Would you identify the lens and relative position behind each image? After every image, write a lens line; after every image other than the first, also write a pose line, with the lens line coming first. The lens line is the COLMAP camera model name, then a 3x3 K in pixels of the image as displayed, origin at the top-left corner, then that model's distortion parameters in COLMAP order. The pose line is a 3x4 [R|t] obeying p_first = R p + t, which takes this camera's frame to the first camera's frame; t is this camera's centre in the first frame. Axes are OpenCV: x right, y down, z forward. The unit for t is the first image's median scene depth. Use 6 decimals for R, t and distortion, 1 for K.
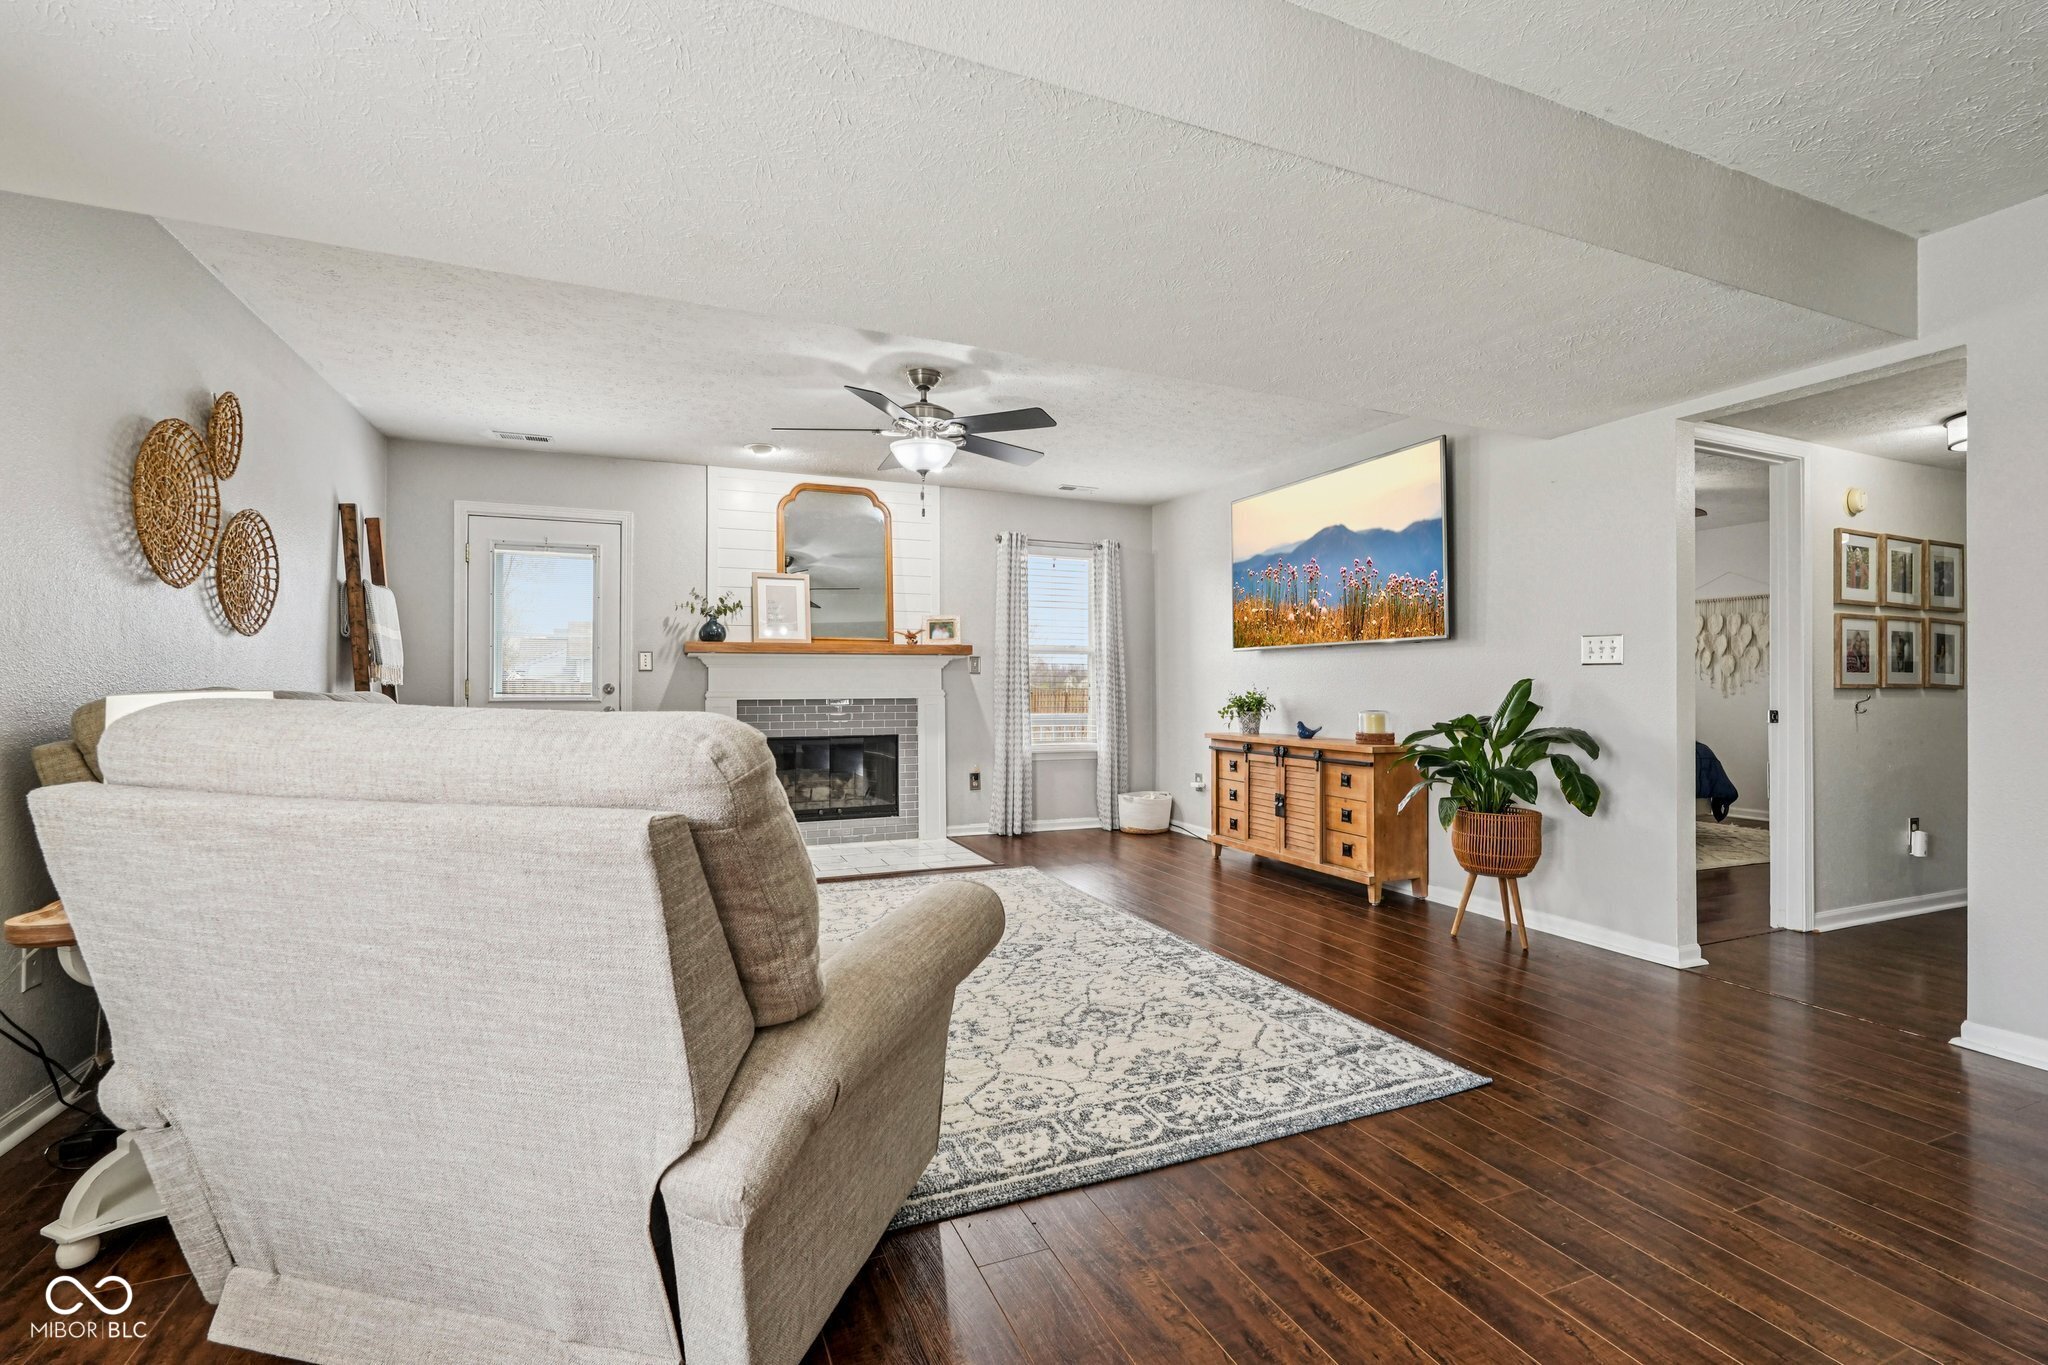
lens RADIAL K [[895.0, 0, 1024.0], [0, 895.0, 682.5], [0, 0, 1]] dist [-0.011954, 0.000200]
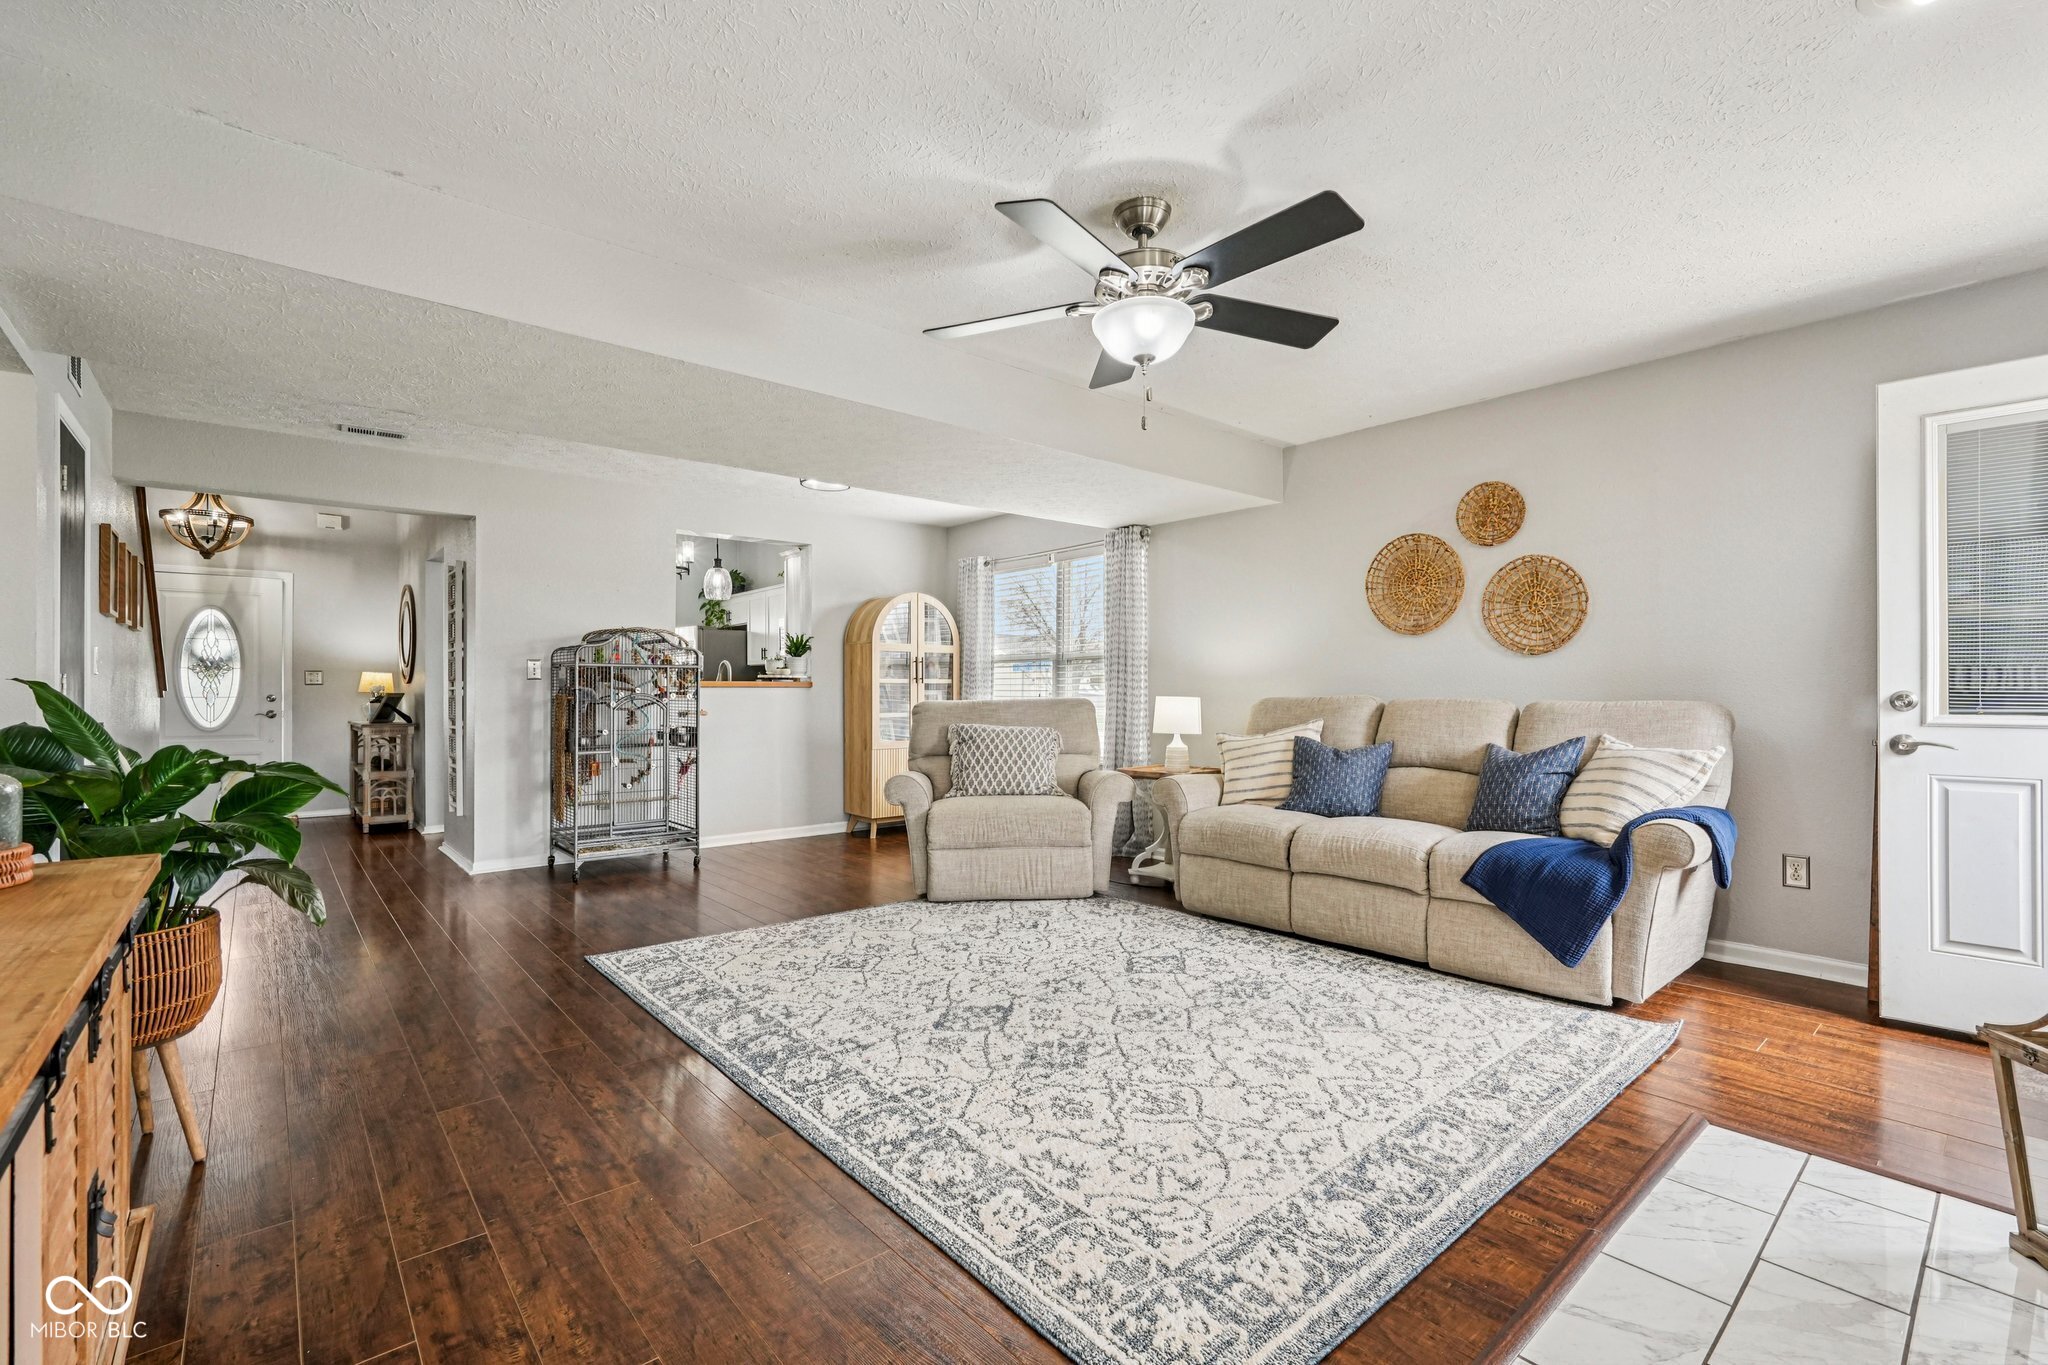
lens RADIAL K [[898.3, 0, 1022.1], [0, 898.3, 690.0], [0, 0, 1]] dist [-0.014466, 0.005742]
pose [[-0.952880, -0.002498, -0.303338, 0.193760], [0.000356, 0.999956, -0.009353, 0.007568], [0.303348, -0.009020, -0.952837, 1.840762]]
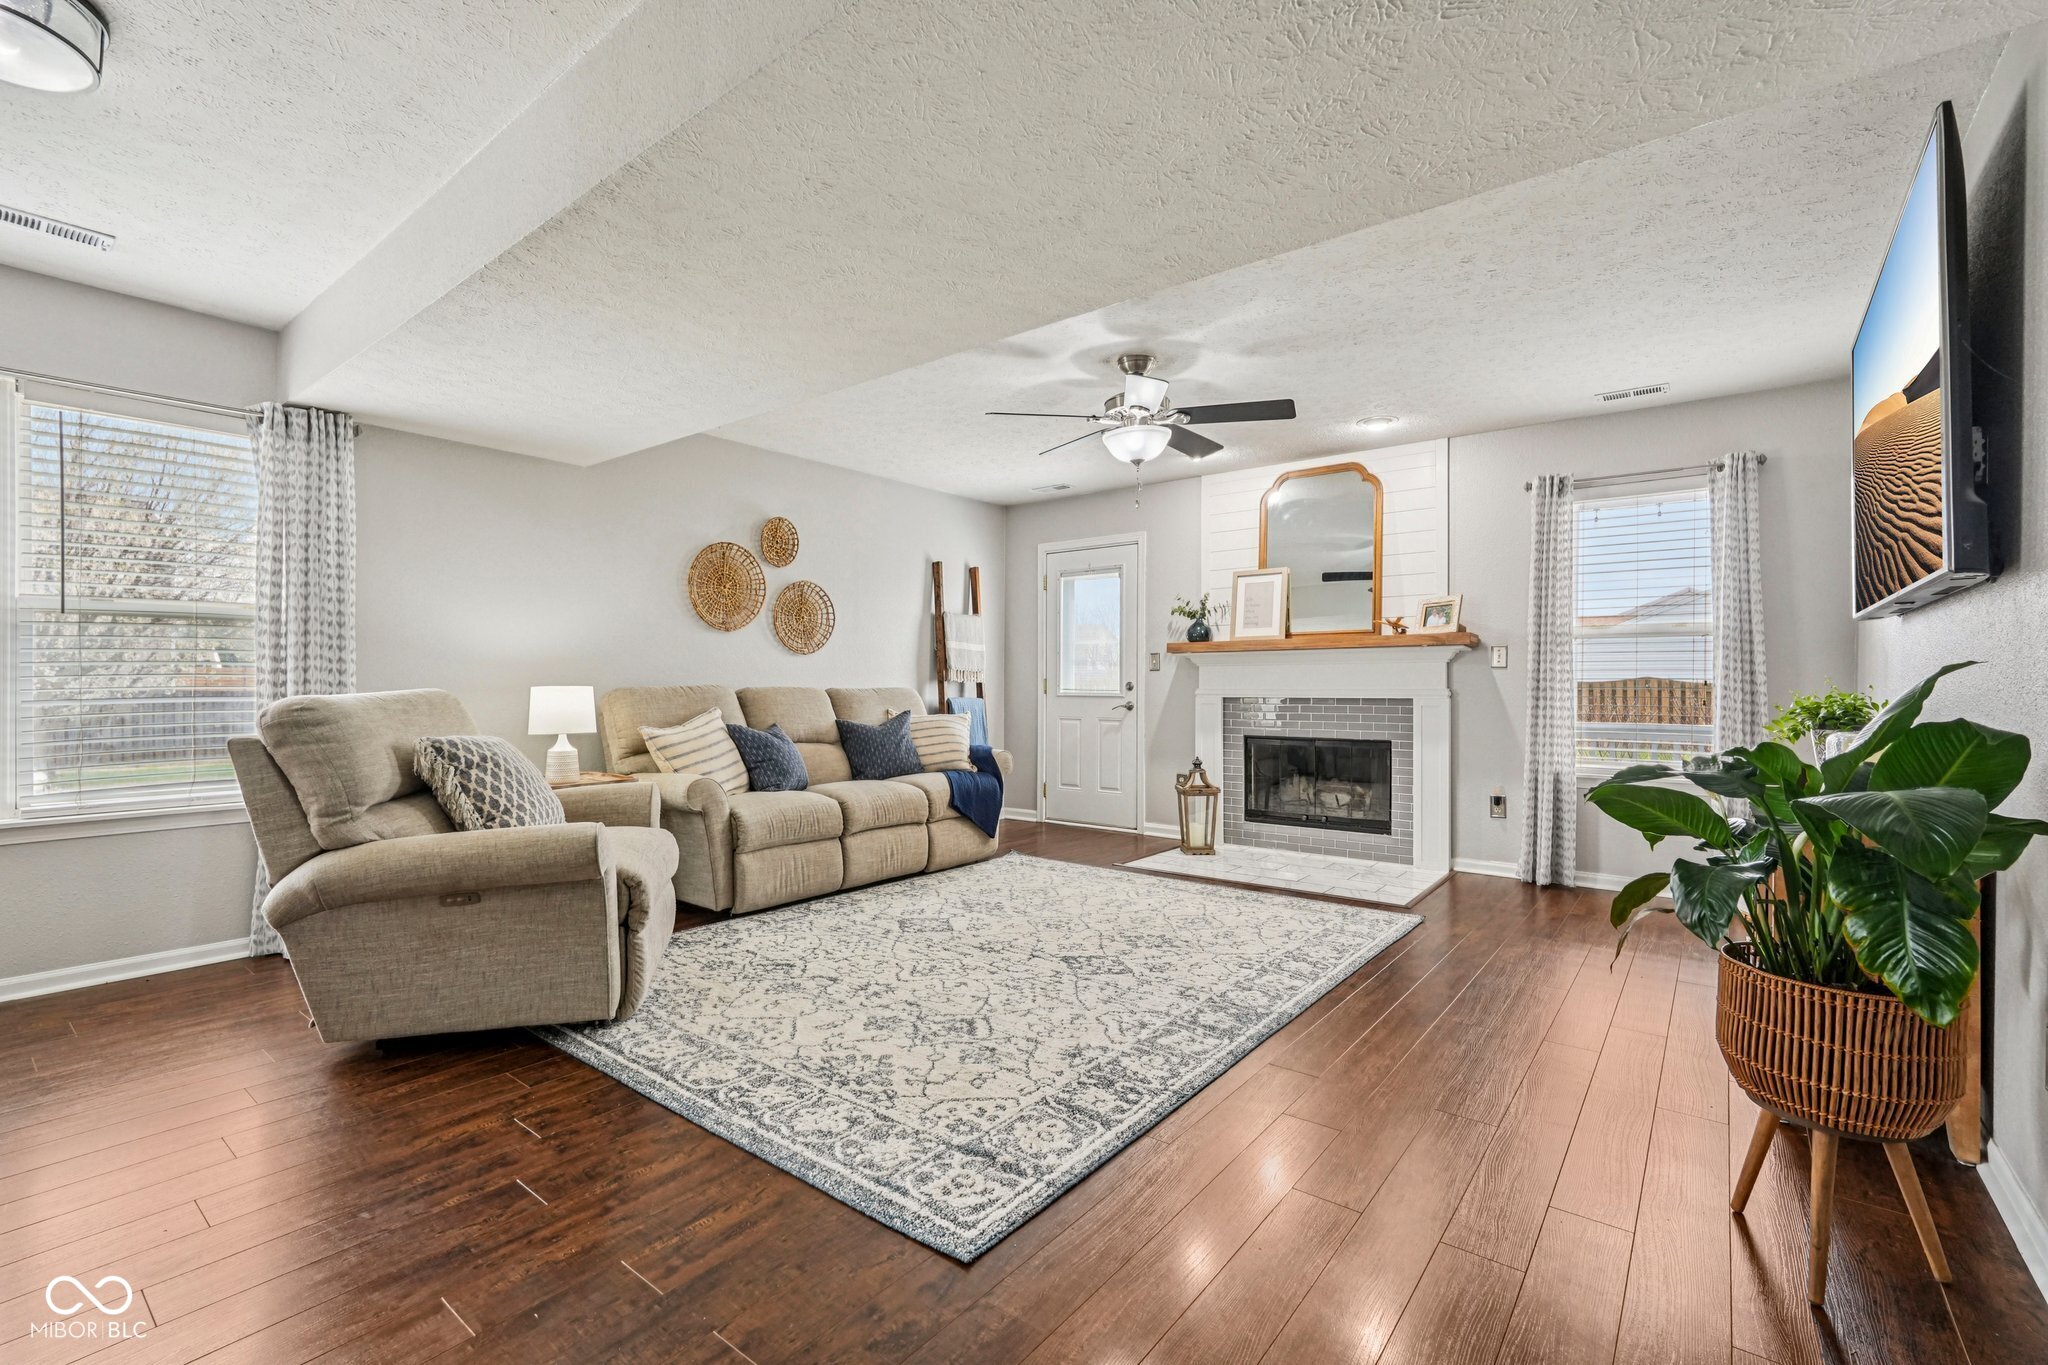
lens RADIAL K [[898.3, 0, 1022.1], [0, 898.3, 690.0], [0, 0, 1]] dist [-0.014466, 0.005742]
pose [[0.481397, 0.004180, -0.876493, 0.789527], [0.004351, 0.999965, 0.007158, 0.003562], [0.876492, -0.007259, 0.481362, 0.490824]]
